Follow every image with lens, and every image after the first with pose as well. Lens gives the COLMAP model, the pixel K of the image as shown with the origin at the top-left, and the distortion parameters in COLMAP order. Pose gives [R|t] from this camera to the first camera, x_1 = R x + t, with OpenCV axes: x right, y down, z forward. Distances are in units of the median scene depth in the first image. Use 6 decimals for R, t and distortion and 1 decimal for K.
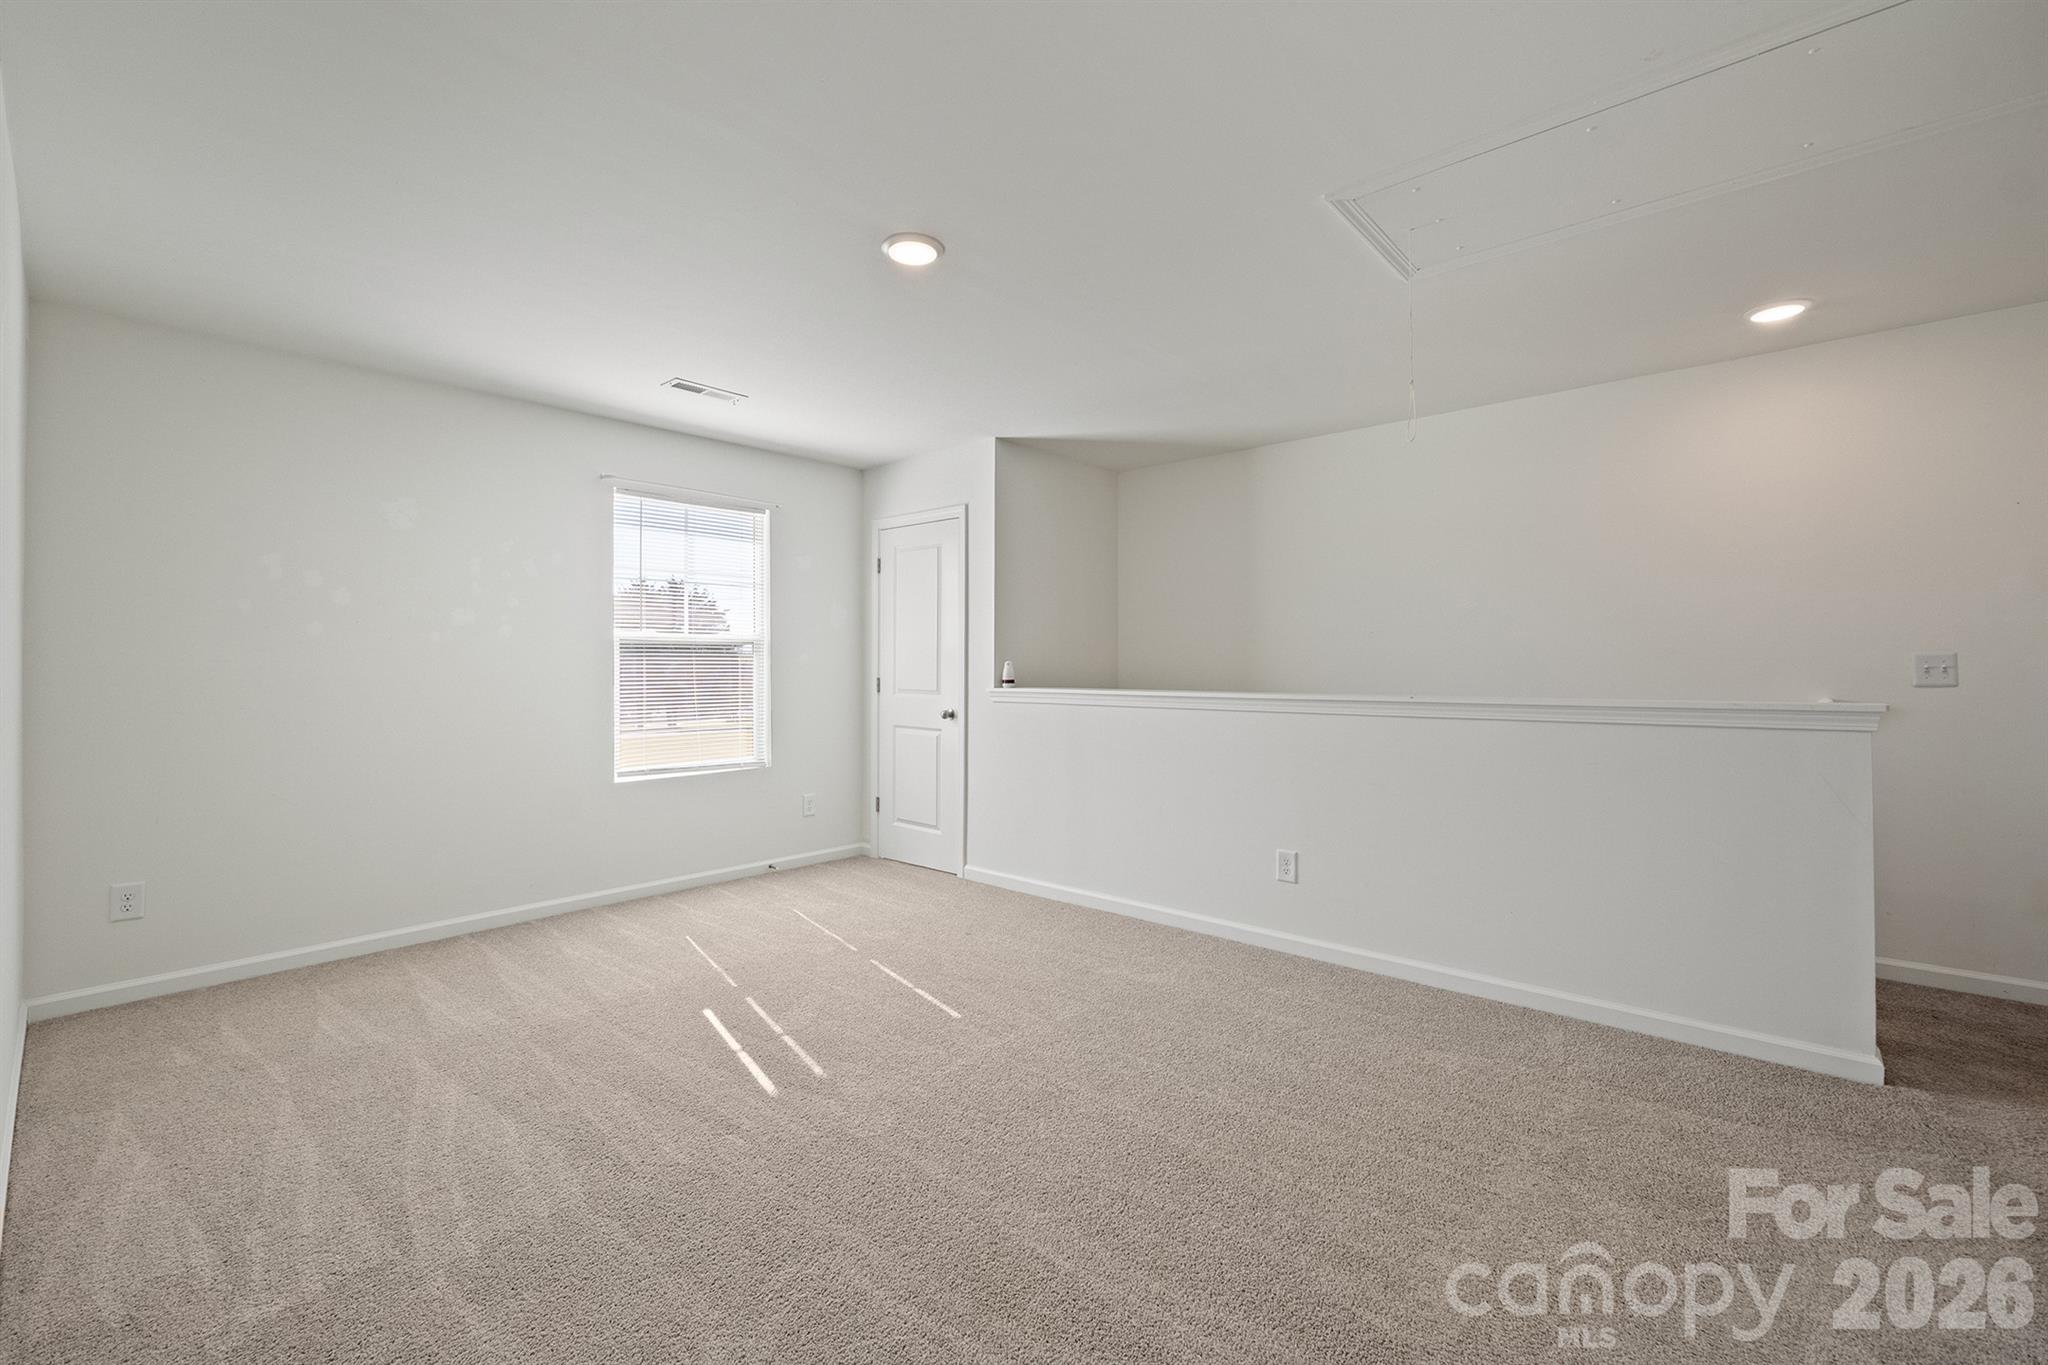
lens RADIAL K [[857.8, 0, 1035.5], [0, 857.8, 674.1], [0, 0, 1]] dist [-0.009416, 0.000251]
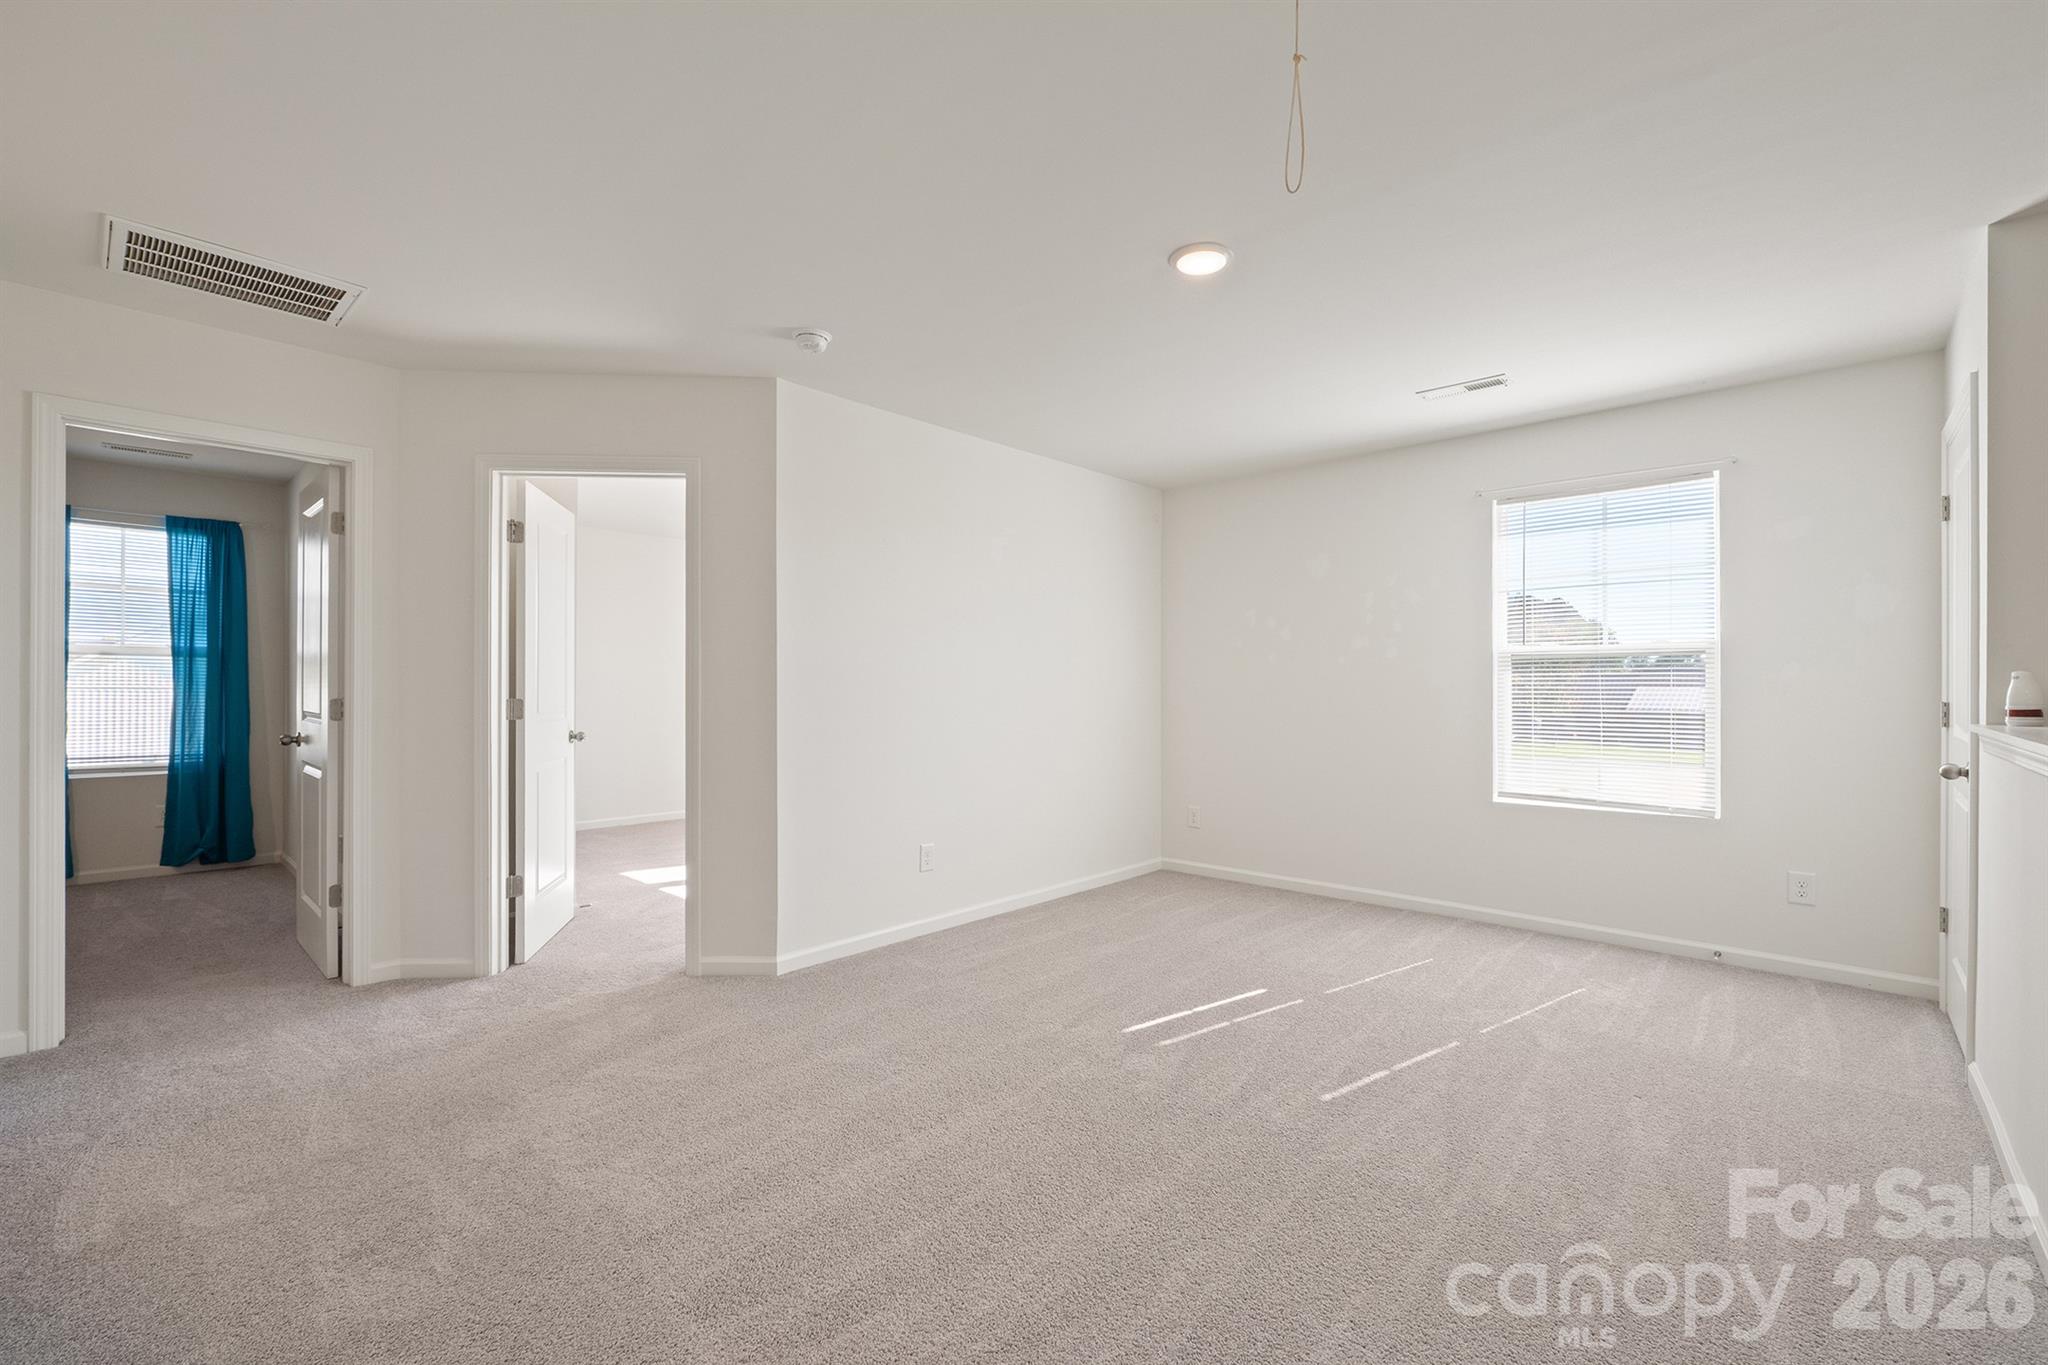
lens RADIAL K [[857.8, 0, 1021.5], [0, 857.8, 683.0], [0, 0, 1]] dist [-0.009416, 0.000251]
pose [[-0.030547, -0.004808, -0.999522, 0.491940], [-0.011195, 0.999927, -0.004467, 0.001730], [0.999471, 0.011053, -0.030599, 0.476533]]
